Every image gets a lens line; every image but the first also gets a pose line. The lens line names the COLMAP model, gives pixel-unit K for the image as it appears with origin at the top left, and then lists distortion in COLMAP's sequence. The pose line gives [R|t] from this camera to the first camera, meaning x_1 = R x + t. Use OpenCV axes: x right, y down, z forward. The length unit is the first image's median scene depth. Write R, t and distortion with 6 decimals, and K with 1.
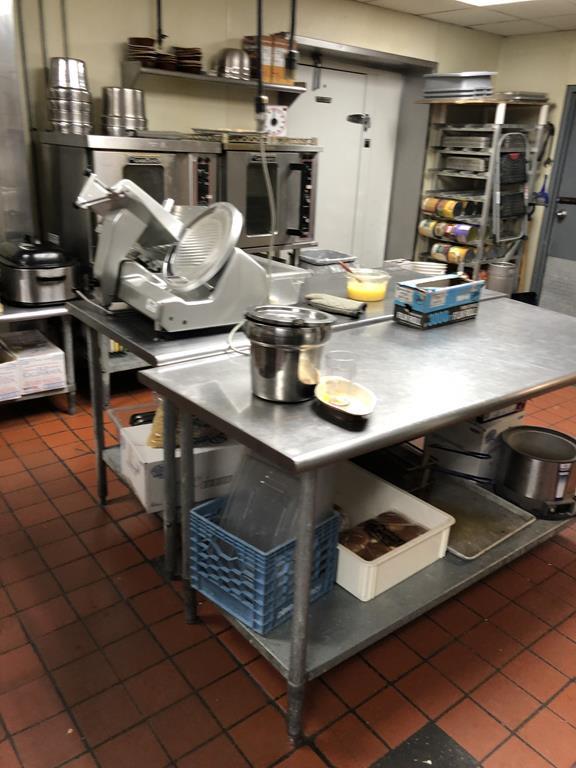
lens RADIAL K [[634.1, 0, 301.2], [0, 634.1, 380.9], [0, 0, 1]] dist [0.034447, -0.005052]
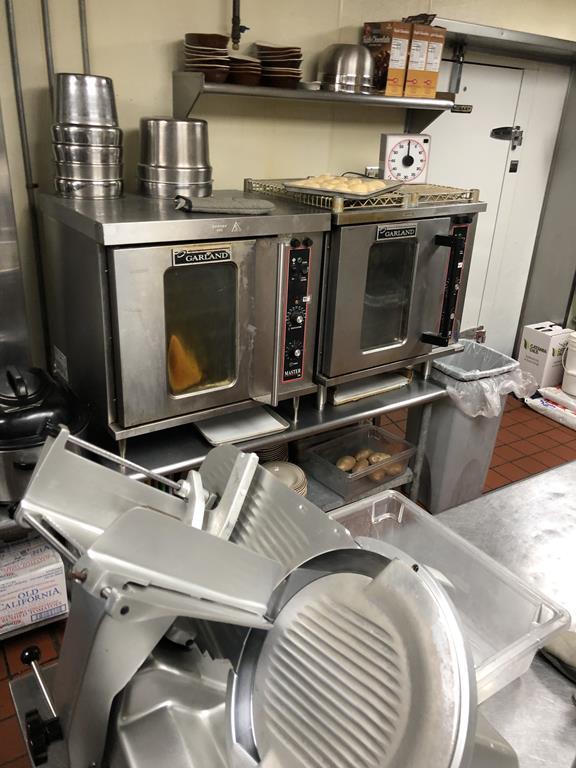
lens RADIAL K [[630.2, 0, 288.0], [0, 630.2, 384.0], [0, 0, 1]] dist [0.035477, -0.013495]
pose [[0.993665, 0.042149, -0.104176, -0.093731], [-0.037524, 0.998238, 0.045962, -0.230071], [0.105930, -0.041762, 0.993496, 0.387663]]
